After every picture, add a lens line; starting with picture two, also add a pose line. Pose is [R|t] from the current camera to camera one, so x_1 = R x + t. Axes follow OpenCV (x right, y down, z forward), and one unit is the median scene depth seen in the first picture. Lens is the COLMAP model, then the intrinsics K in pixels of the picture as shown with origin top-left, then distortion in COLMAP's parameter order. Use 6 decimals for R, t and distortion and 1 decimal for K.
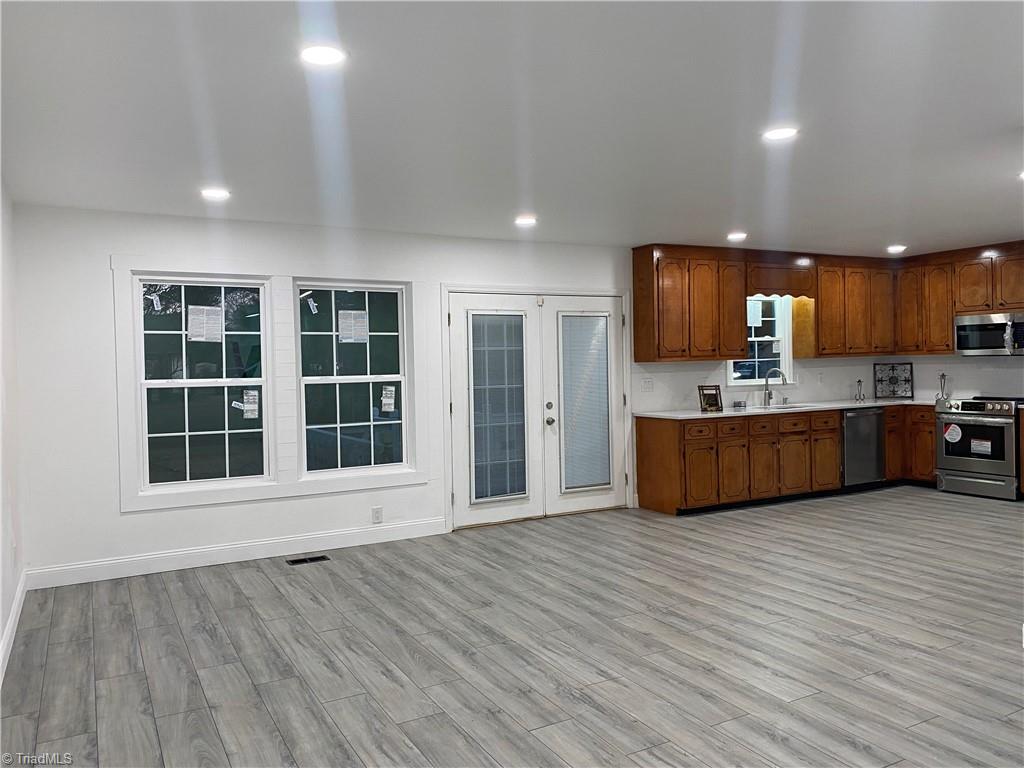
lens RADIAL K [[791.0, 0, 517.3], [0, 791.0, 377.1], [0, 0, 1]] dist [0.042688, -0.031213]
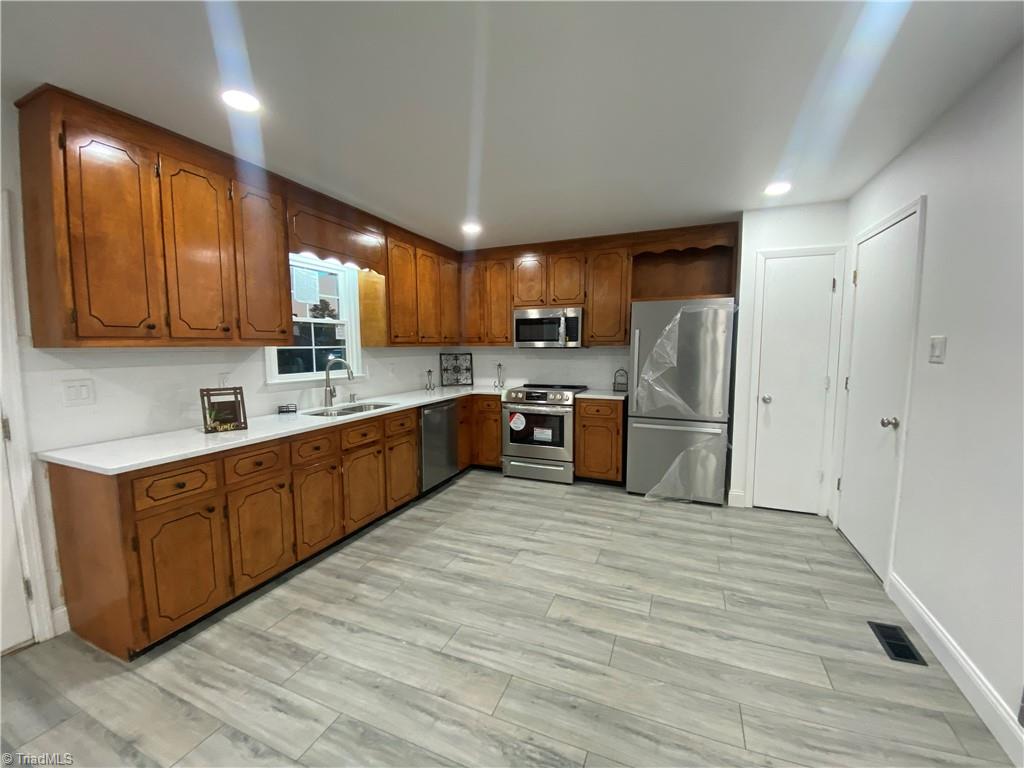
lens RADIAL K [[408.5, 0, 522.7], [0, 408.5, 385.9], [0, 0, 1]] dist [-0.016586, -0.000718]
pose [[0.766757, -0.040420, 0.640664, 0.211790], [-0.002759, 0.997799, 0.066253, -0.011736], [-0.641931, -0.052567, 0.764958, 0.590503]]
